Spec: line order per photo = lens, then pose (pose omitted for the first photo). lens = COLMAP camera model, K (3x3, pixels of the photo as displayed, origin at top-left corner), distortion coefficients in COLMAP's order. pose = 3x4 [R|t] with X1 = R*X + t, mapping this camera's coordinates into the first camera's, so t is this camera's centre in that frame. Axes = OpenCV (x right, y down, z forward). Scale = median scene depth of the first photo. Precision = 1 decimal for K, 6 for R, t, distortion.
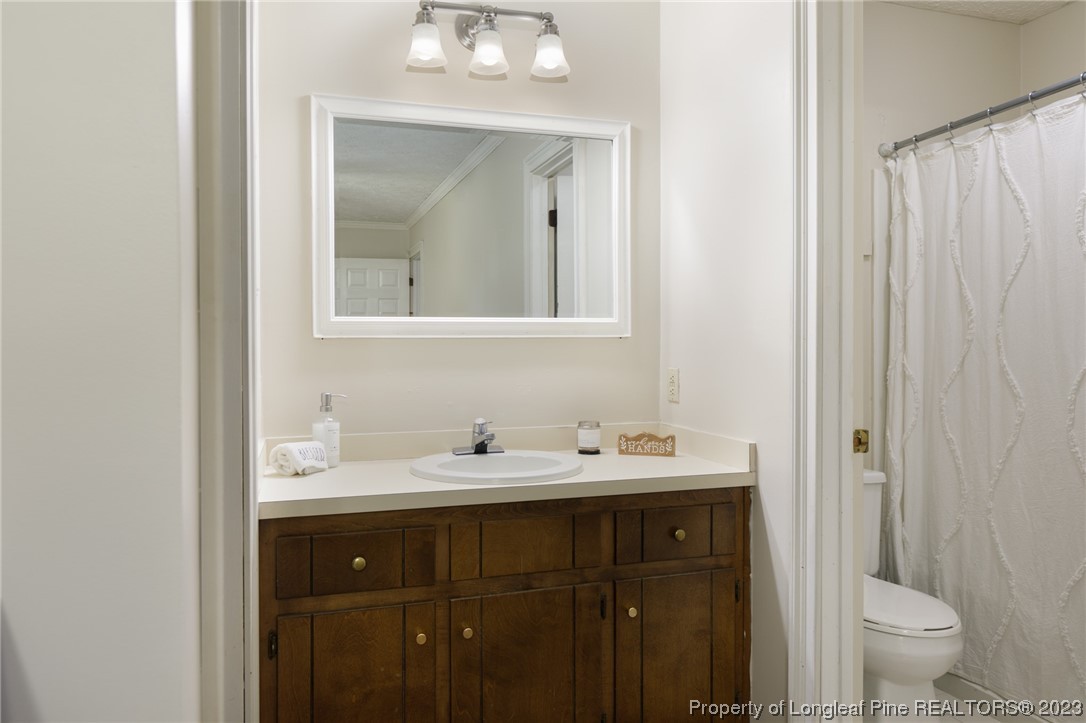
lens RADIAL K [[725.9, 0, 521.1], [0, 725.9, 350.4], [0, 0, 1]] dist [0.006579, 0.002326]
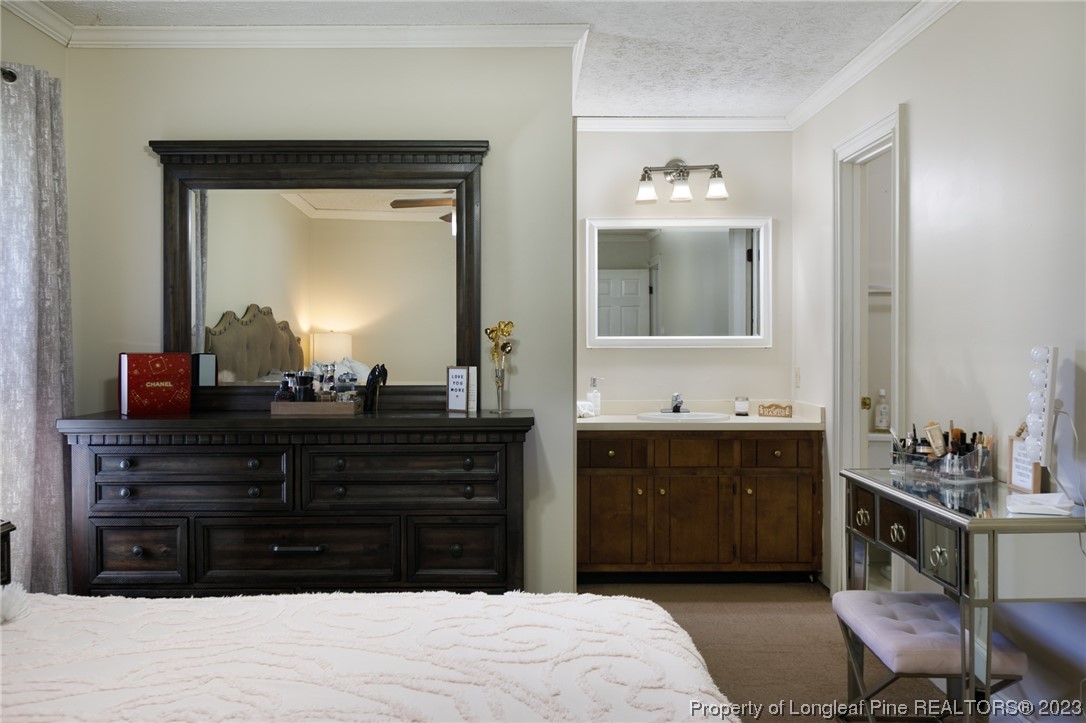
lens RADIAL K [[885.9, 0, 543.0], [0, 885.9, 361.5], [0, 0, 1]] dist [-0.006034, -0.000576]
pose [[0.960539, 0.006612, -0.278065, 0.255634], [-0.003328, 0.999919, 0.012283, -0.010926], [0.278124, -0.010873, 0.960484, -1.297963]]
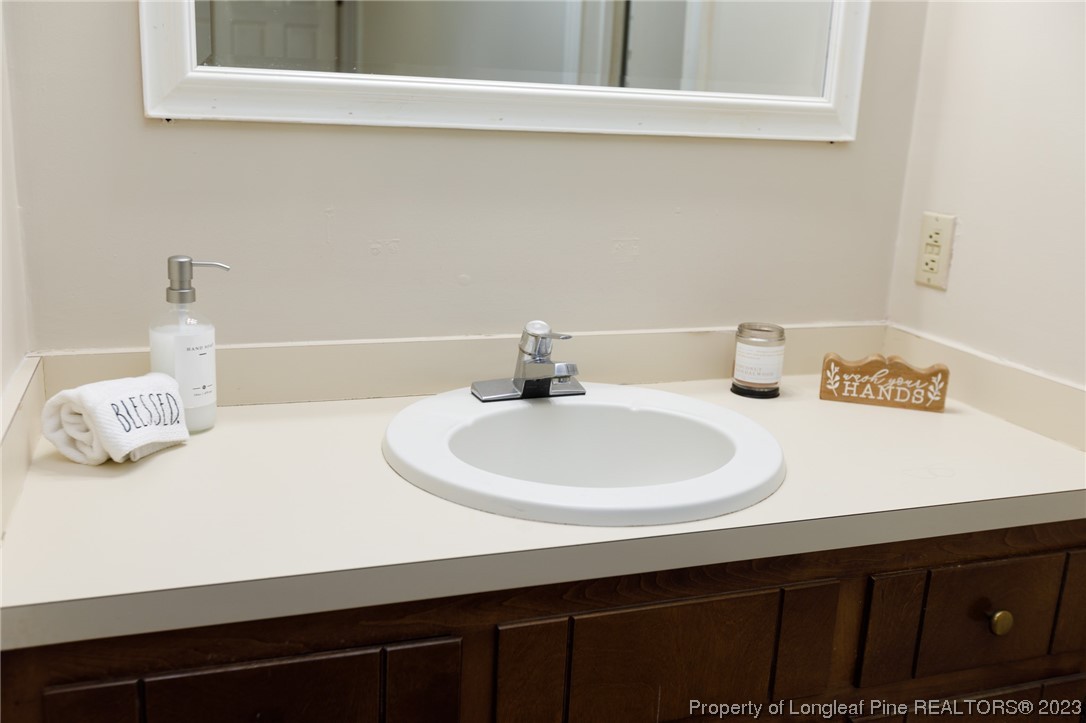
lens RADIAL K [[1030.7, 0, 537.6], [0, 1030.7, 356.0], [0, 0, 1]] dist [-0.008764, -0.003944]
pose [[0.997934, 0.035845, 0.053318, -0.096179], [-0.047036, 0.972931, 0.226261, -0.029880], [-0.043765, -0.228301, 0.972606, 0.415998]]
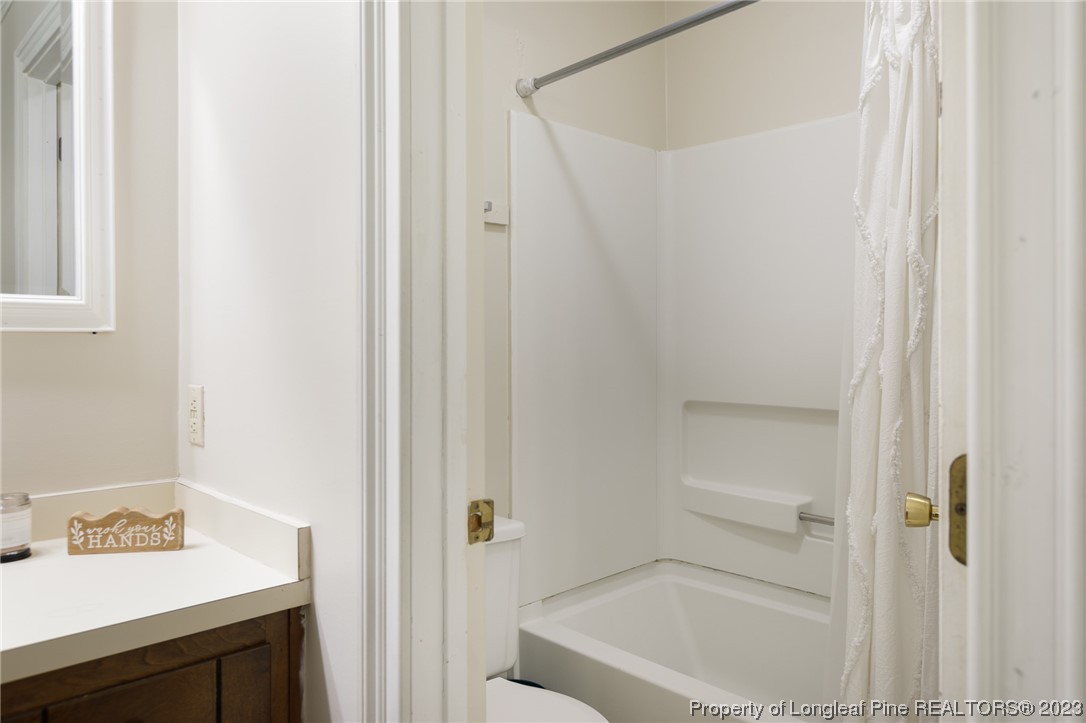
lens RADIAL K [[757.2, 0, 542.3], [0, 757.2, 346.6], [0, 0, 1]] dist [-0.002920, 0.000621]
pose [[0.886554, -0.000753, 0.462624, 0.210470], [0.003551, 0.999980, -0.005179, -0.003501], [-0.462611, 0.006234, 0.886539, 0.406261]]
